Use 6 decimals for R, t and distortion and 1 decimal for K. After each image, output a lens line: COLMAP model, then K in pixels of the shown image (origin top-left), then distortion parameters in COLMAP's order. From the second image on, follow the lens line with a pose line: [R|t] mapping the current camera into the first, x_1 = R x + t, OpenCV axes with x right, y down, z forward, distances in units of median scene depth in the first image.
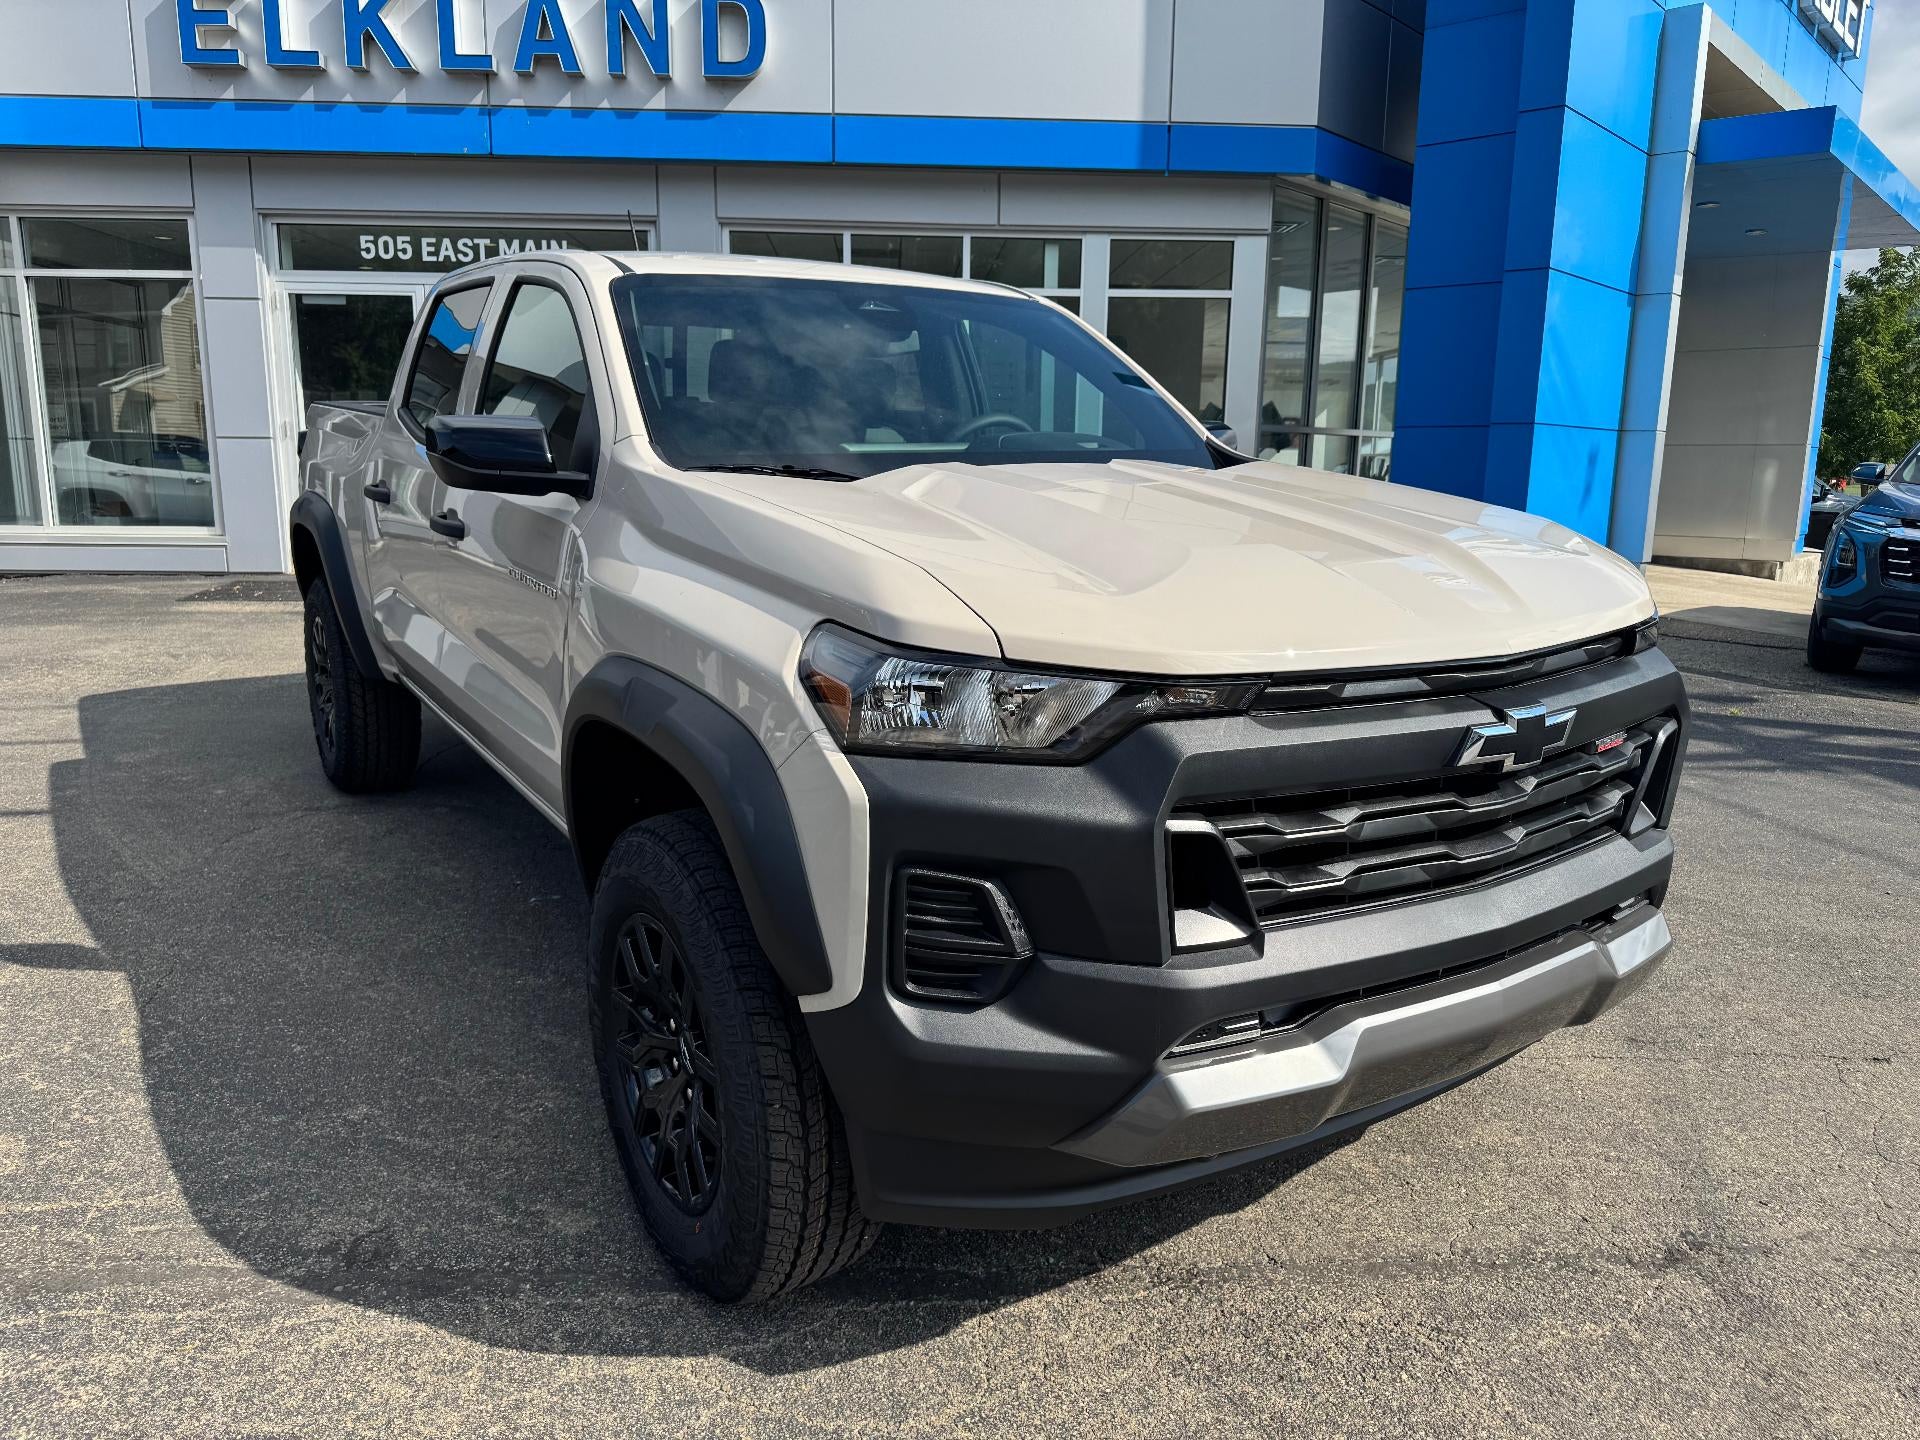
lens RADIAL K [[1383.8, 0, 938.0], [0, 1383.8, 725.3], [0, 0, 1]] dist [0.031231, -0.035869]
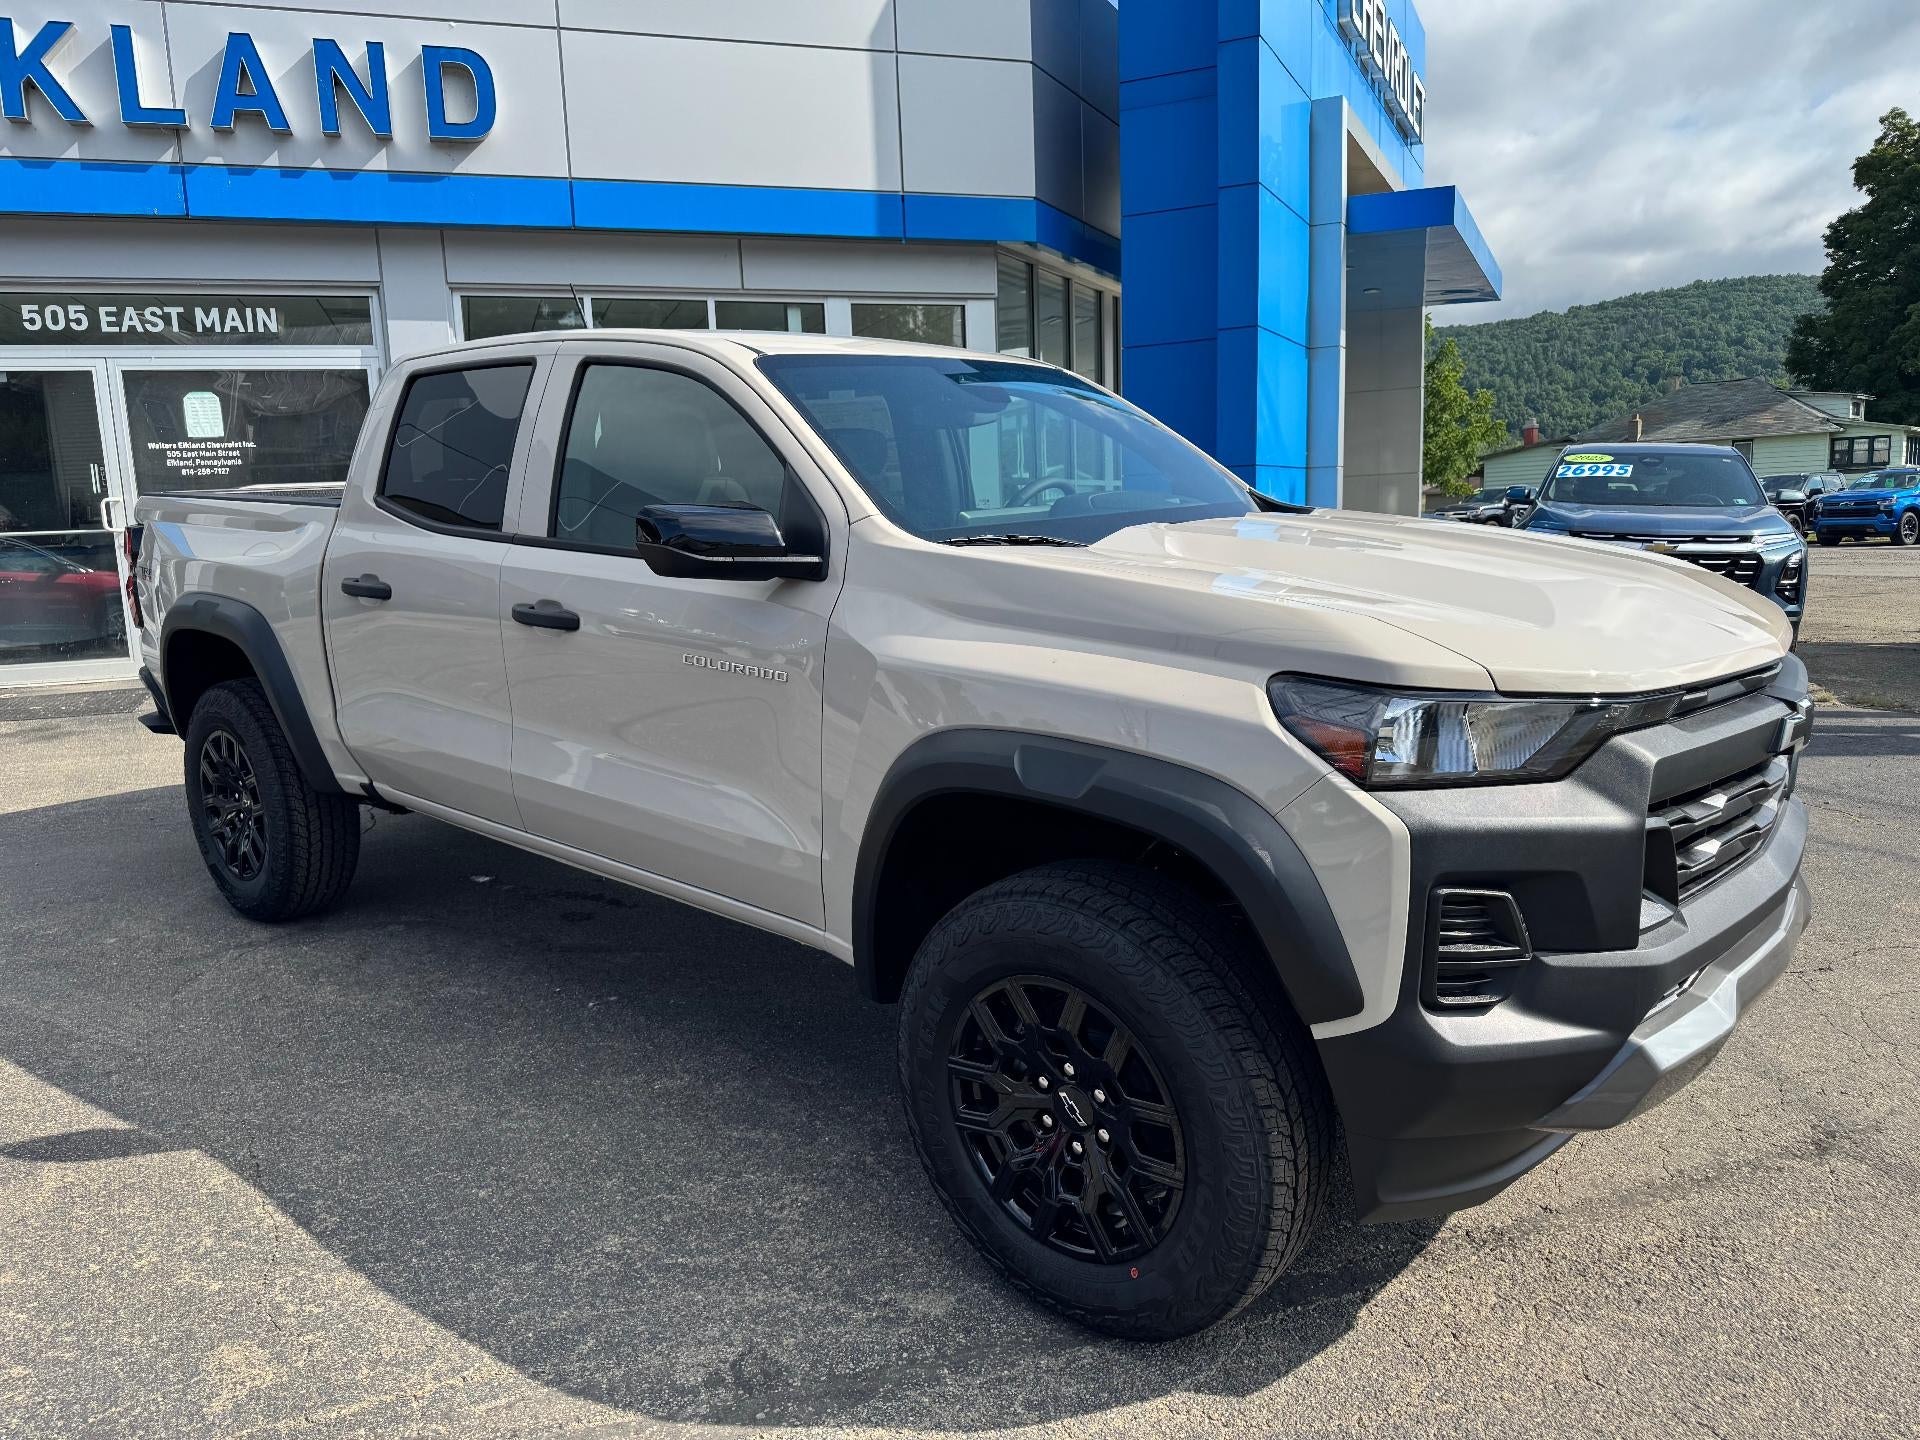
lens RADIAL K [[1383.8, 0, 937.5], [0, 1383.8, 728.0], [0, 0, 1]] dist [0.031231, -0.035869]
pose [[0.958216, -0.091016, 0.271180, -0.248893], [0.100624, 0.994688, -0.021709, -0.014376], [-0.267764, 0.048090, 0.962284, 0.013470]]
